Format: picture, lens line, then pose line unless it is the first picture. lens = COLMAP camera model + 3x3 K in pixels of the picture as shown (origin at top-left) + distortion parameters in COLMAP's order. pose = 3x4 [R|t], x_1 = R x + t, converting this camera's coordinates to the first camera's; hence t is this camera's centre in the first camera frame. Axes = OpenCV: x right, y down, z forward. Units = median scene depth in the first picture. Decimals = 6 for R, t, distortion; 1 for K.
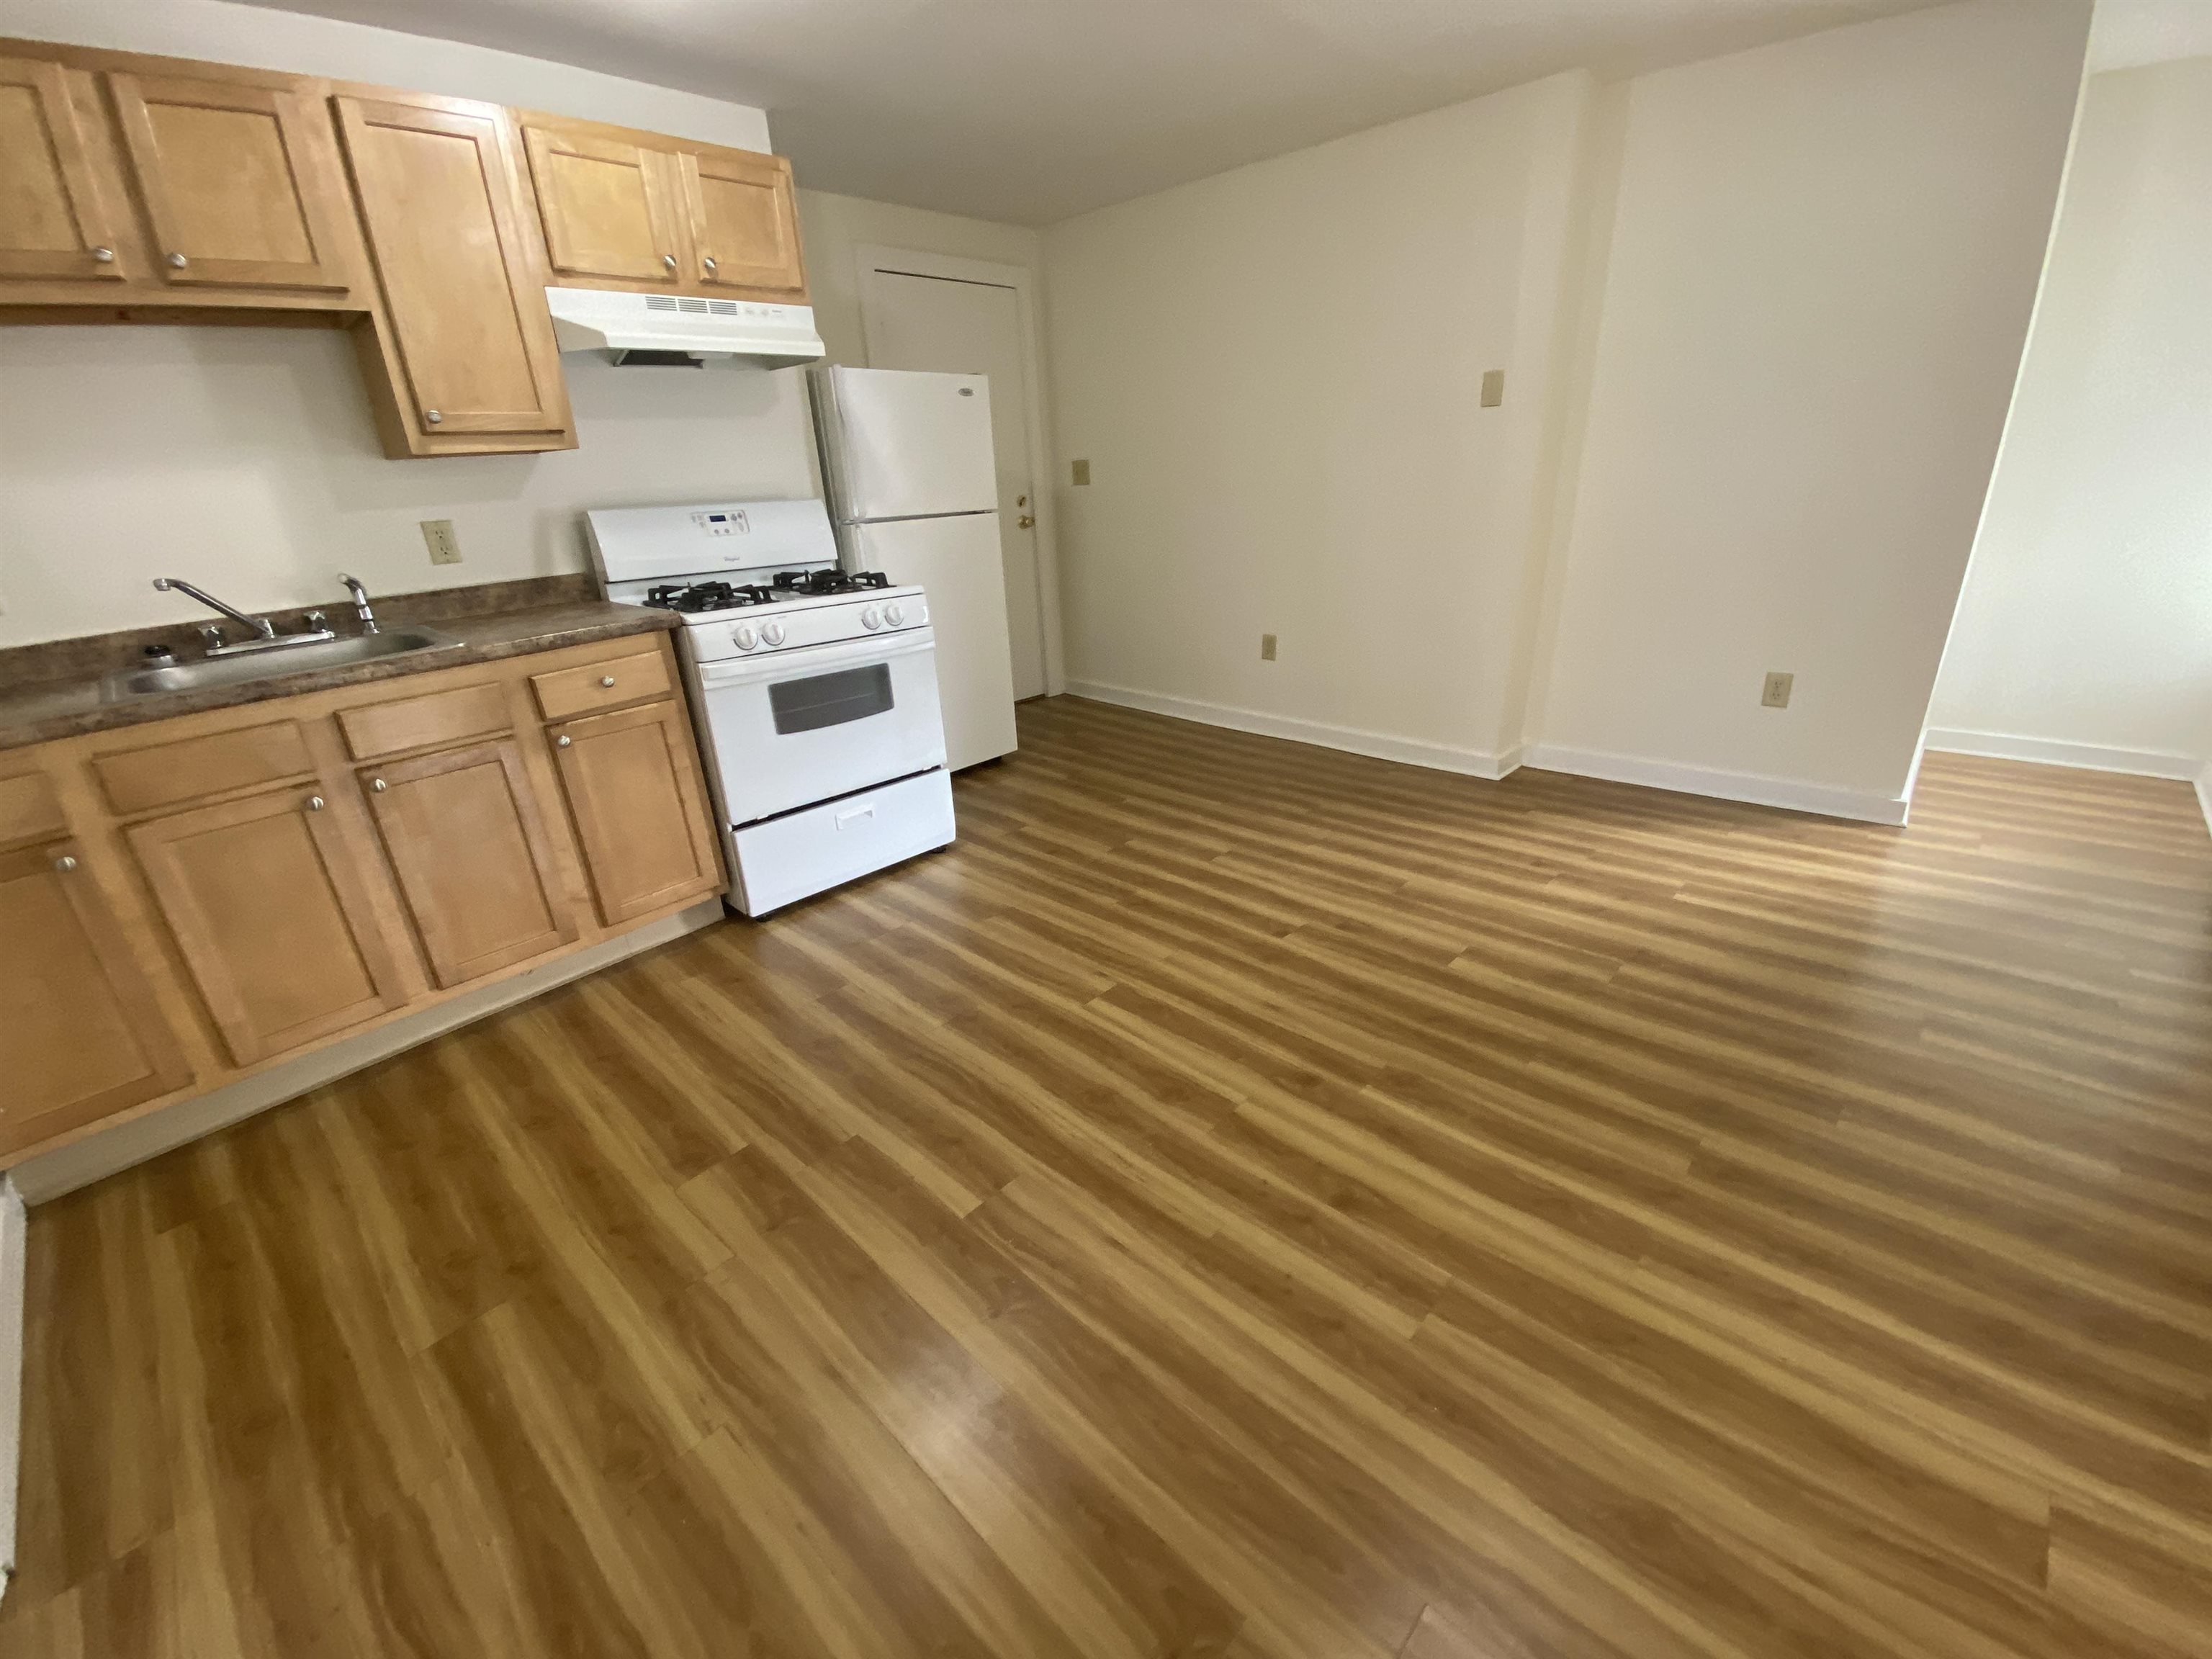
lens RADIAL K [[888.5, 0, 1107.7], [0, 888.5, 830.3], [0, 0, 1]] dist [0.042035, -0.027501]
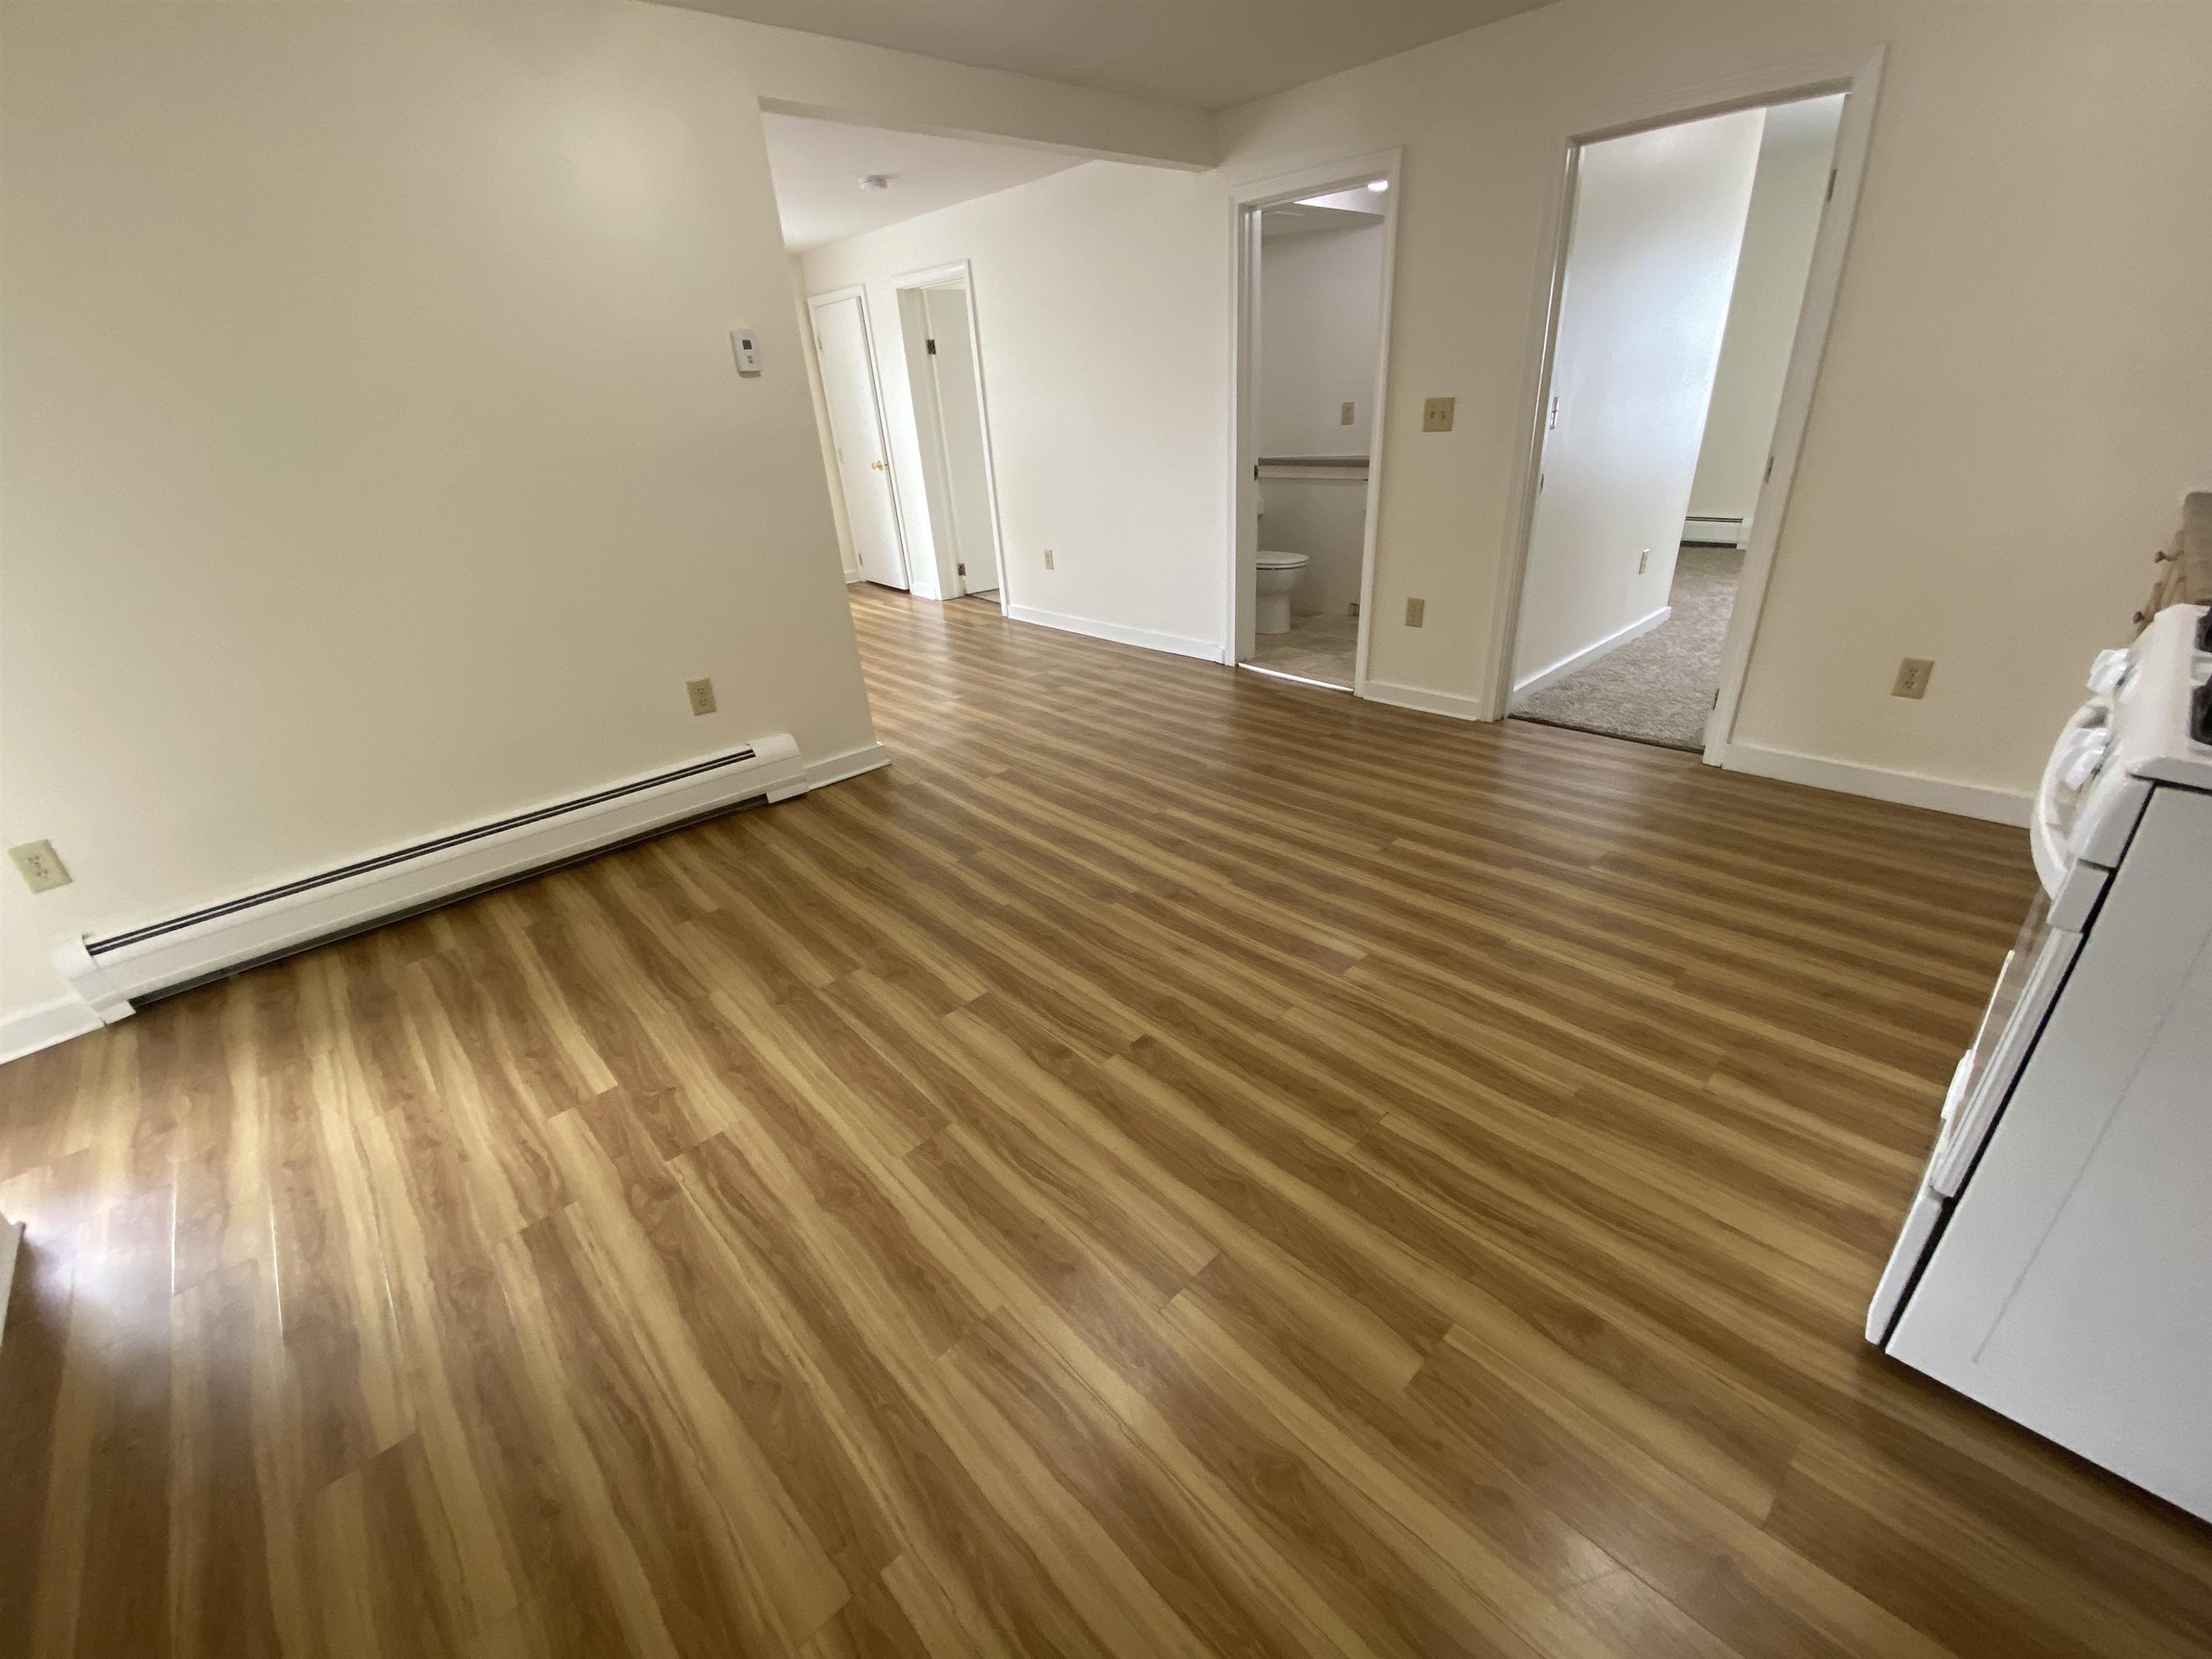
lens RADIAL K [[890.1, 0, 1106.0], [0, 890.1, 829.5], [0, 0, 1]] dist [0.026161, -0.027443]
pose [[-0.990121, 0.070720, 0.121071, 0.114258], [0.137329, 0.663333, 0.735616, -0.560160], [-0.028287, 0.744976, -0.666492, 1.319149]]
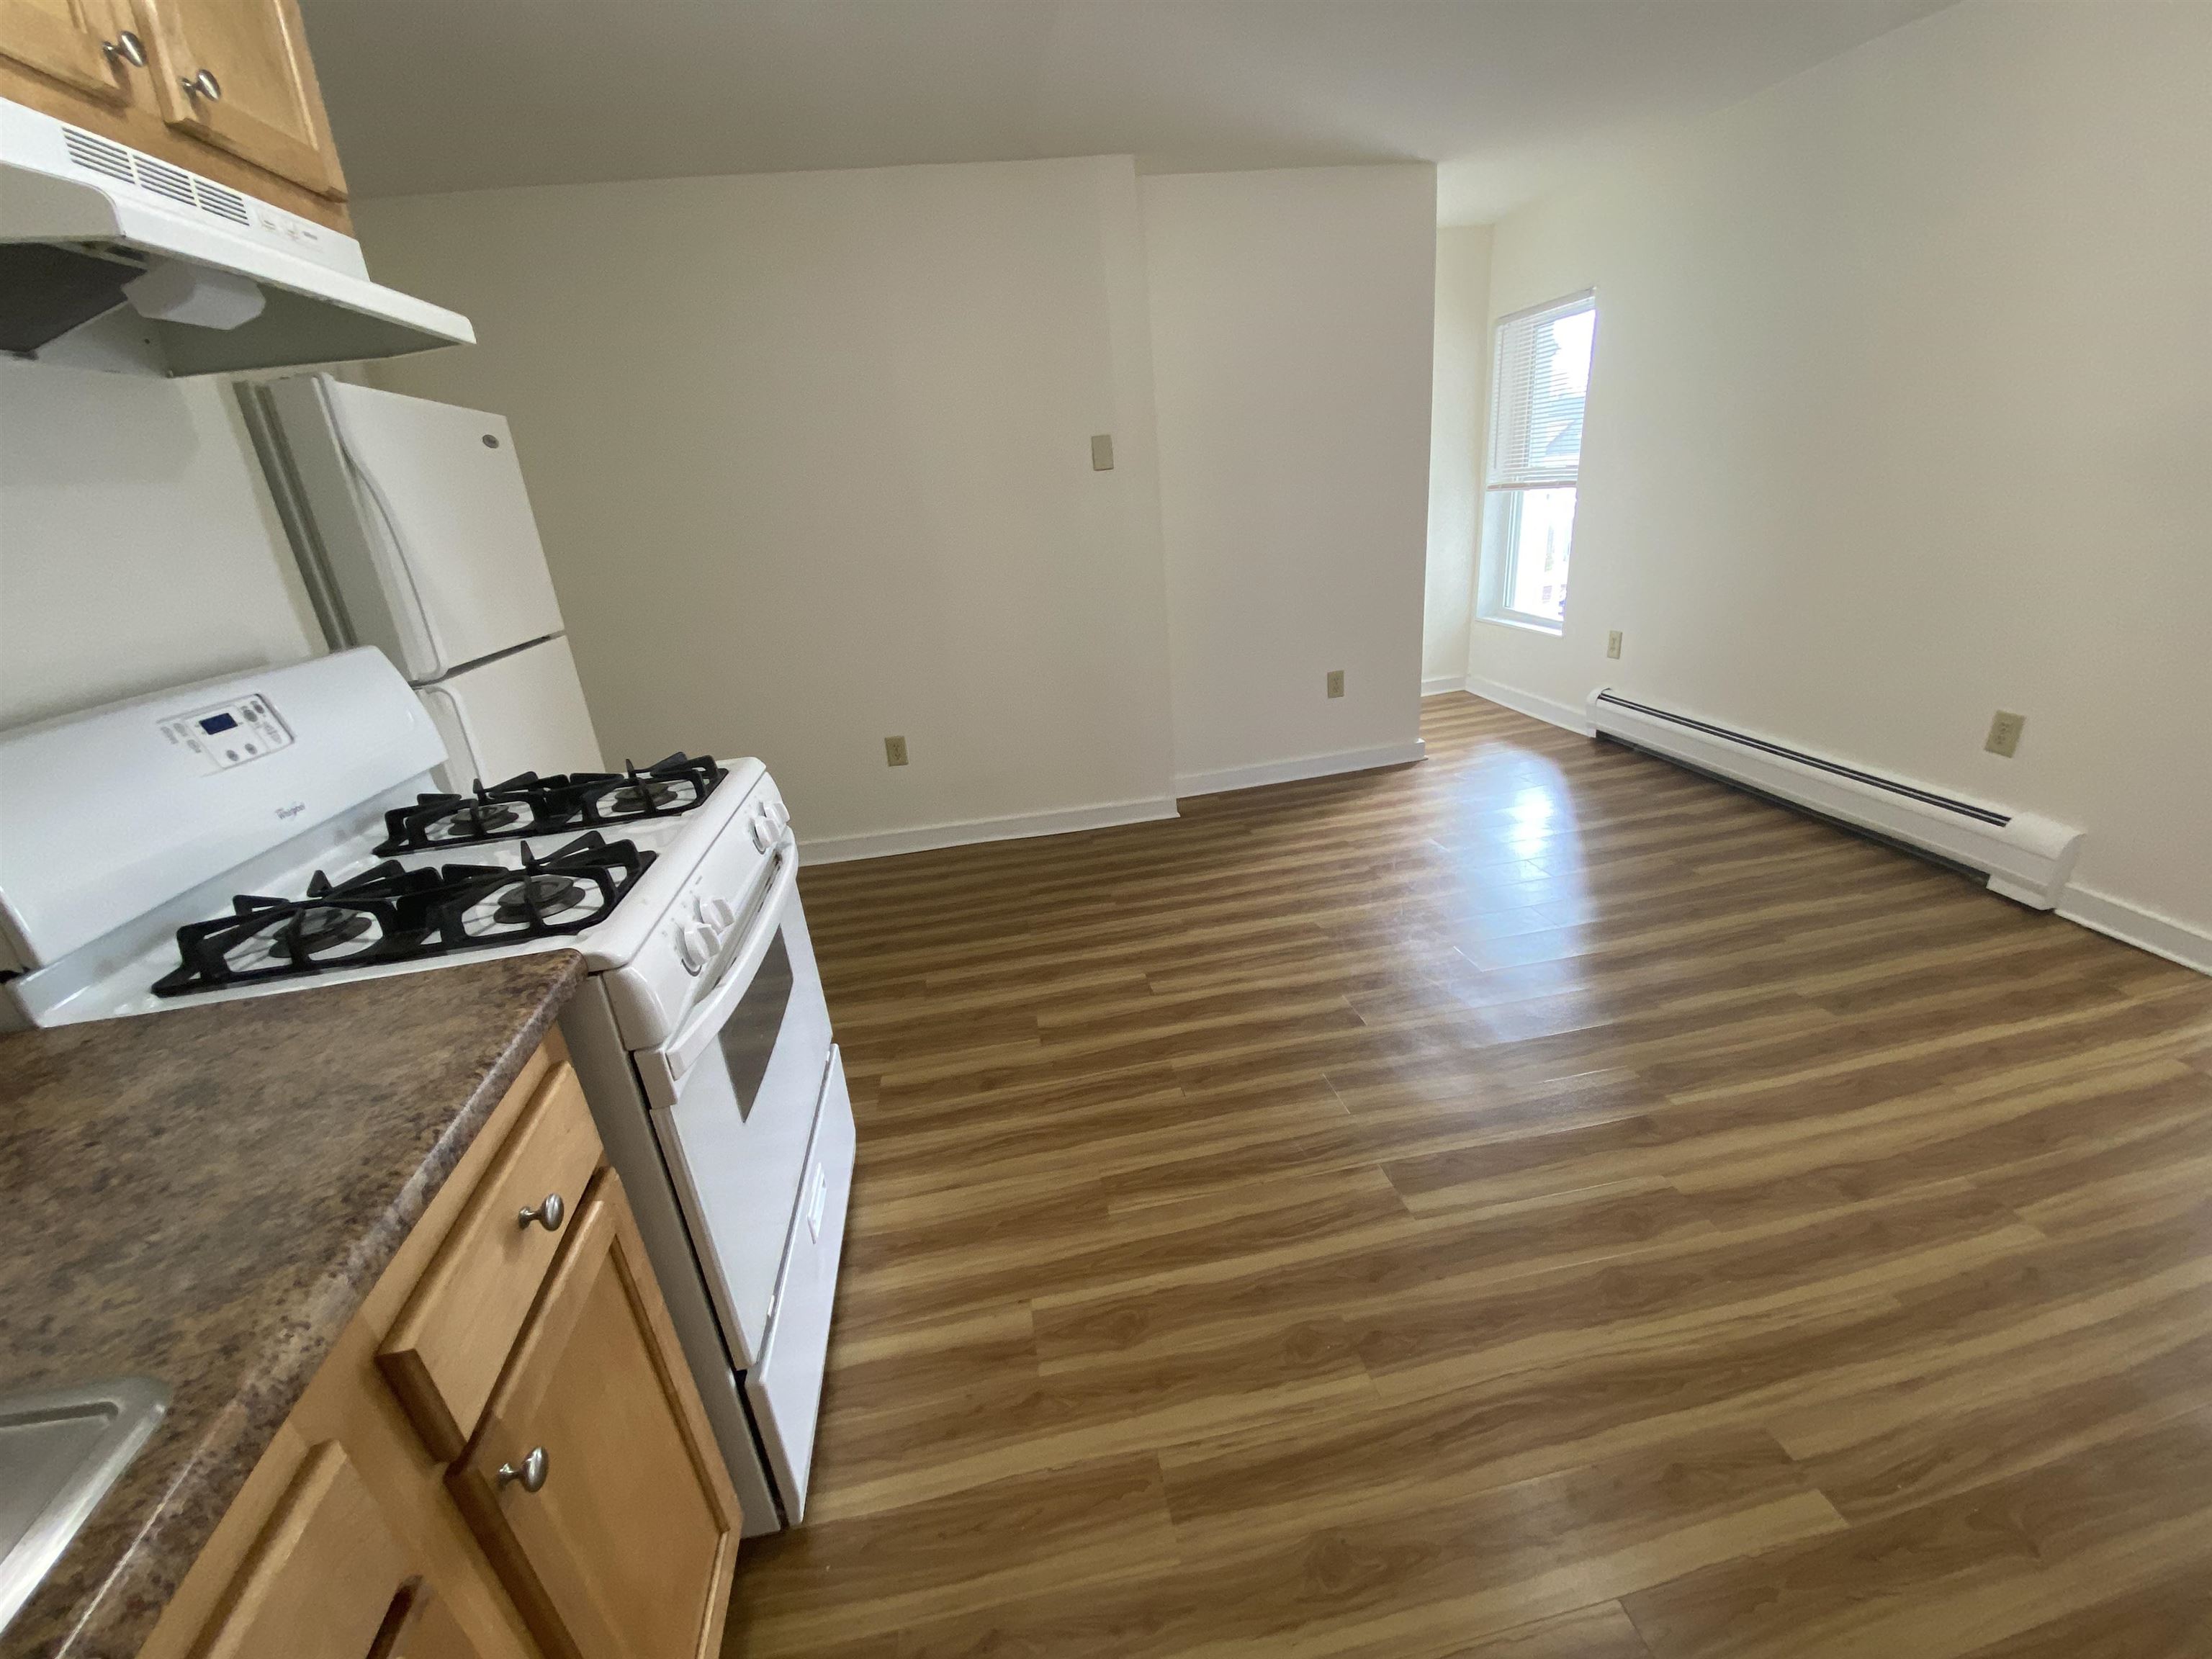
lens RADIAL K [[880.7, 0, 1106.1], [0, 880.7, 821.3], [0, 0, 1]] dist [0.017469, -0.014637]
pose [[0.604374, -0.286505, 0.743402, -0.537812], [0.353419, 0.932680, 0.072128, -0.215332], [-0.714022, 0.219140, 0.664944, 0.518459]]
